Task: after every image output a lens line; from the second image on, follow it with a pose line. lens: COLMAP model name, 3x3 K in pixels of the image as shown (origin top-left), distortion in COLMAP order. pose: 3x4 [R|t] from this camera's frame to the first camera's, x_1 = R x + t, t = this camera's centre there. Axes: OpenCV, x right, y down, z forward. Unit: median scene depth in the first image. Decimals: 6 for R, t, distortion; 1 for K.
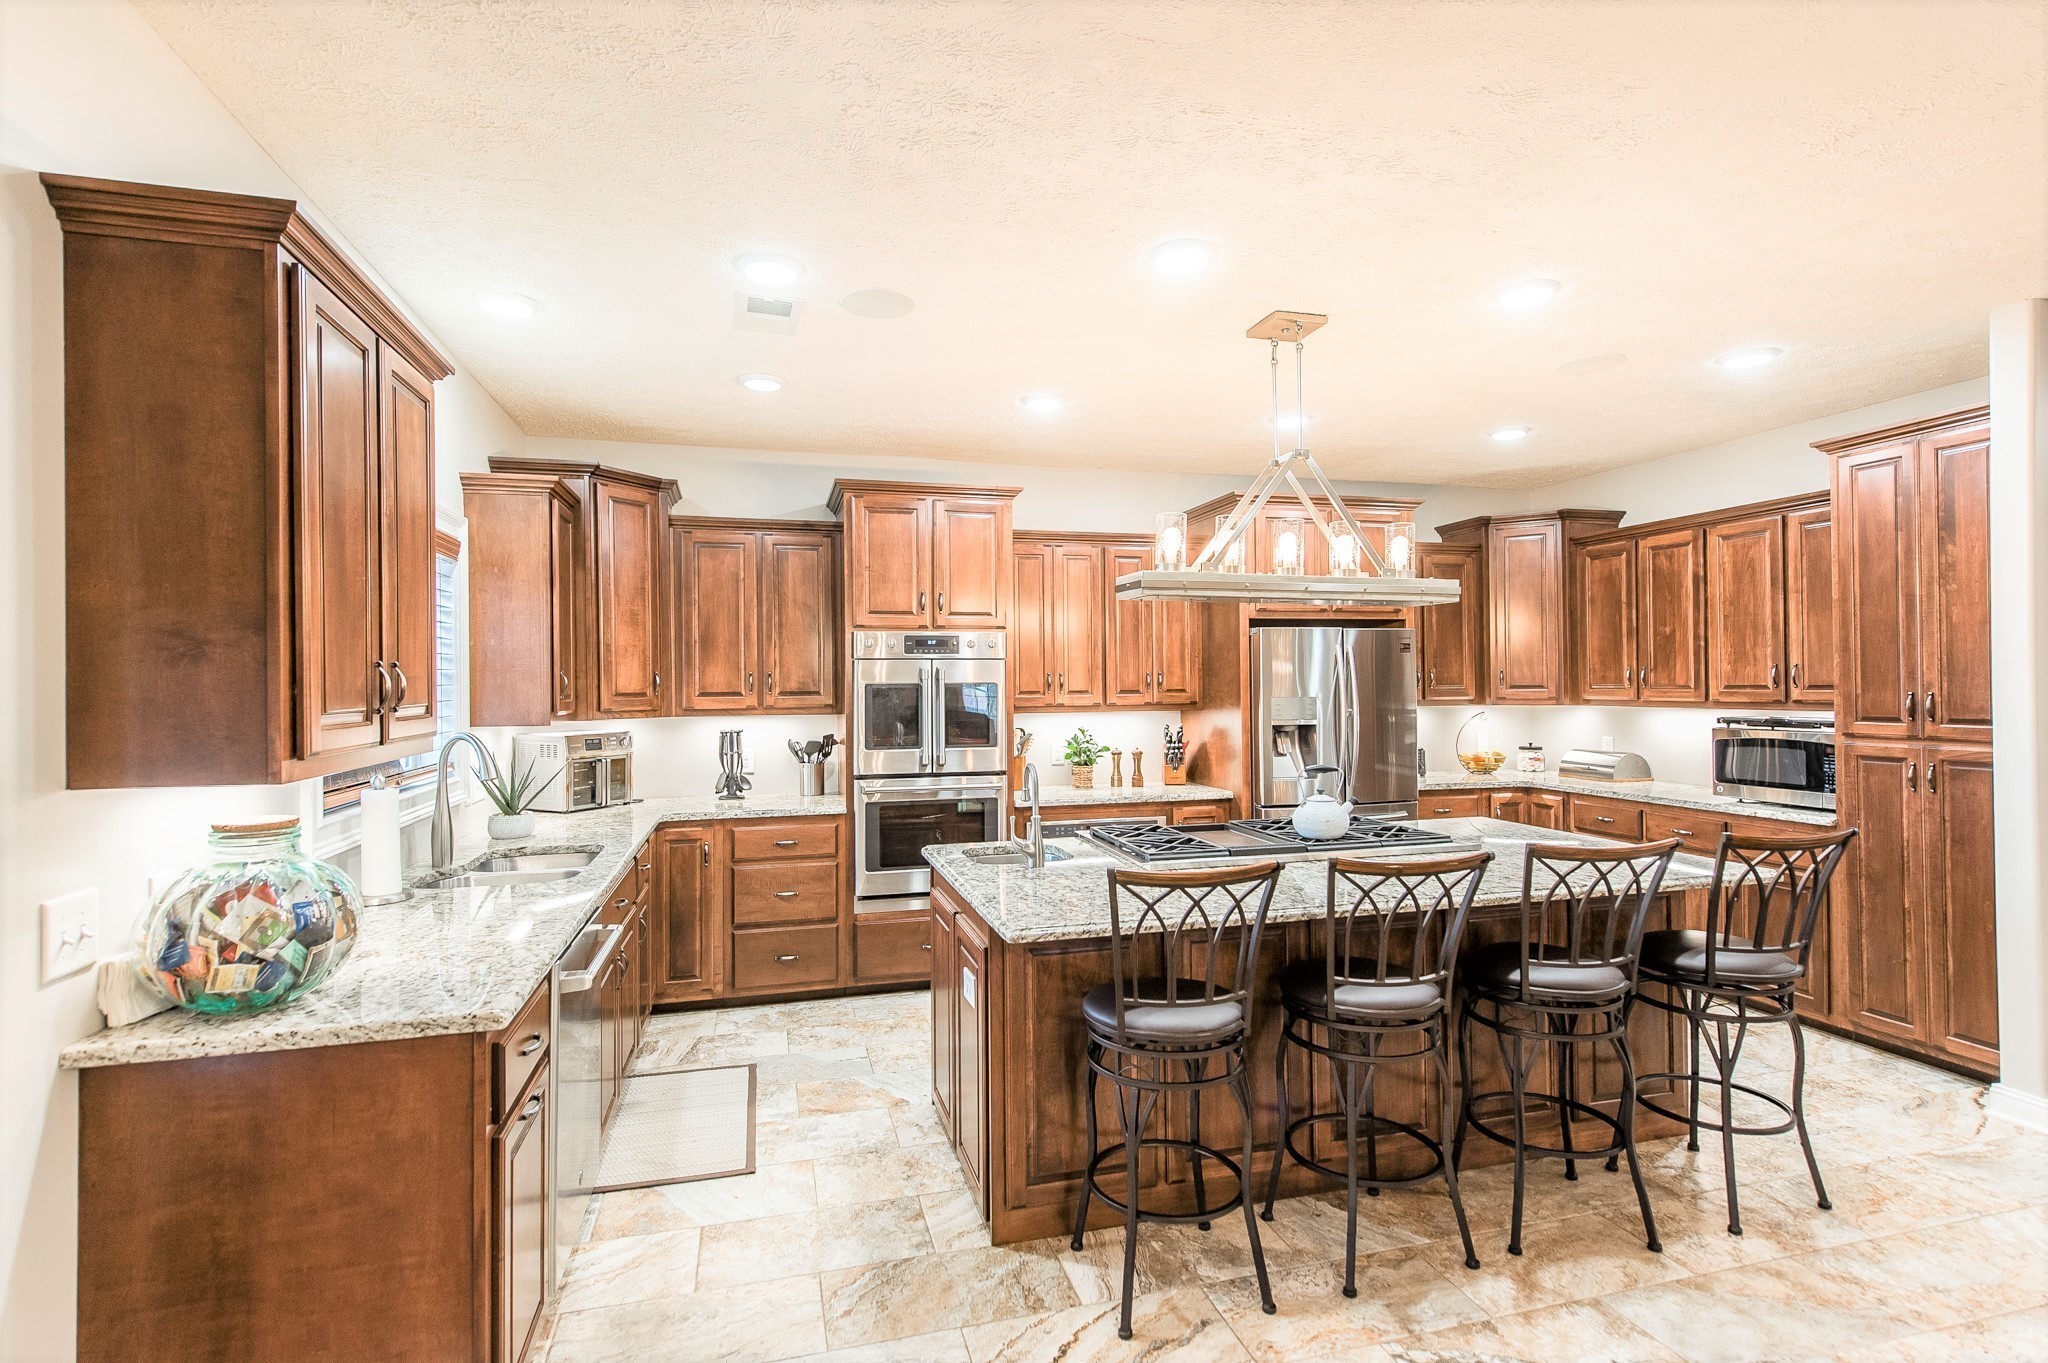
lens RADIAL K [[961.8, 0, 1024.0], [0, 961.8, 681.5], [0, 0, 1]] dist [-0.000293, -0.000083]
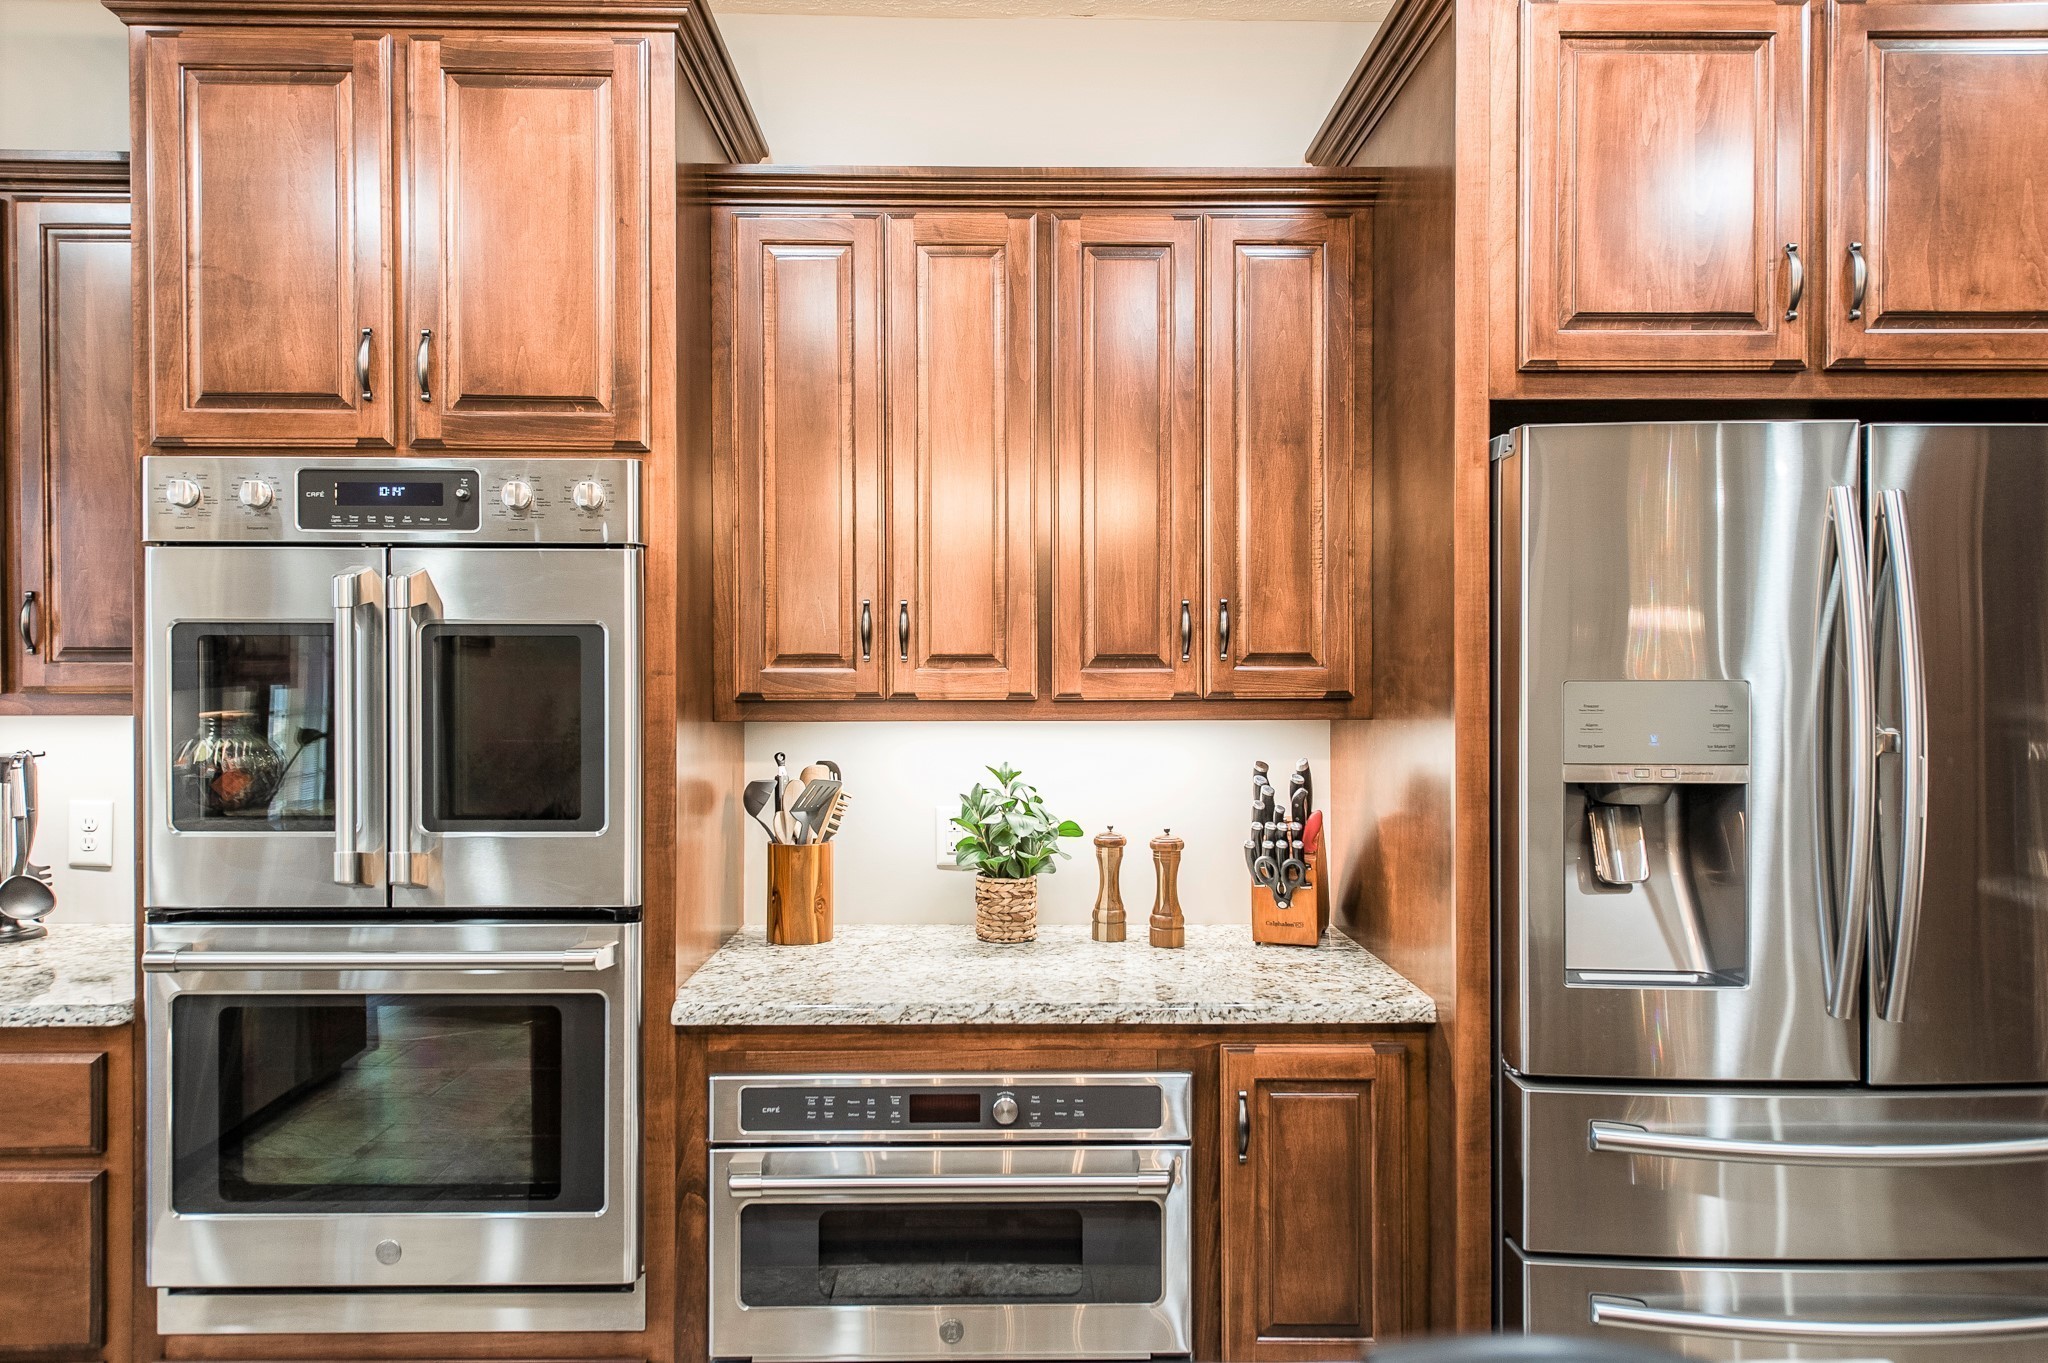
lens RADIAL K [[1344.4, 0, 1024.0], [0, 1344.4, 681.5], [0, 0, 1]] dist [0.008047, 0.003218]
pose [[0.969996, 0.011356, -0.242854, 0.204615], [-0.008148, 0.999866, 0.014212, 0.012899], [0.242983, -0.011807, 0.969959, 0.601516]]
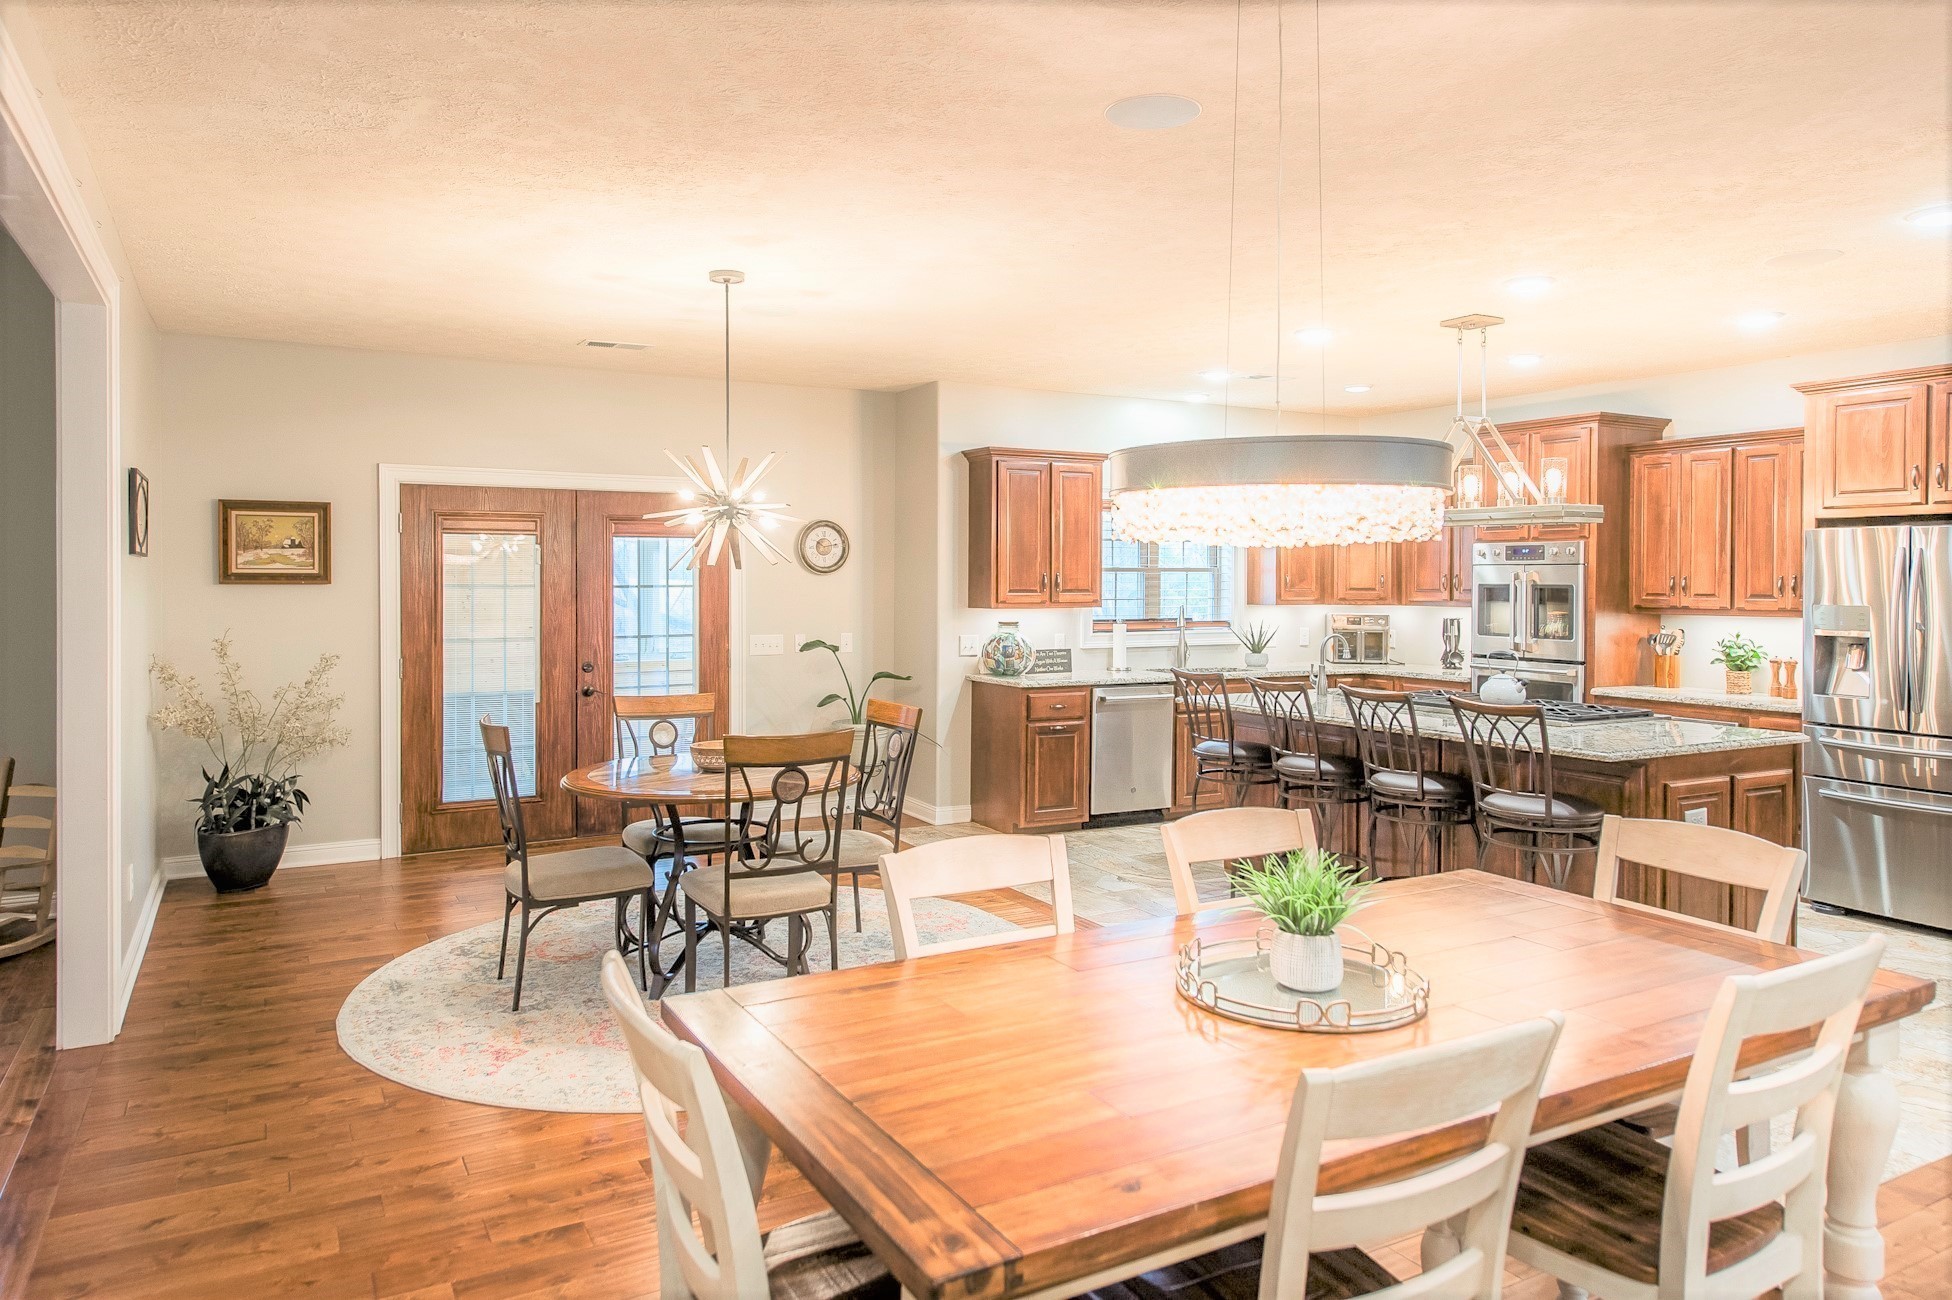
lens RADIAL K [[1281.4, 0, 976.0], [0, 1281.4, 650.0], [0, 0, 1]] dist [0.008047, 0.003218]
pose [[0.248158, 0.063348, -0.966646, 1.265850], [-0.004983, 0.997930, 0.064119, -0.015527], [0.968707, -0.011095, 0.247960, -0.079463]]
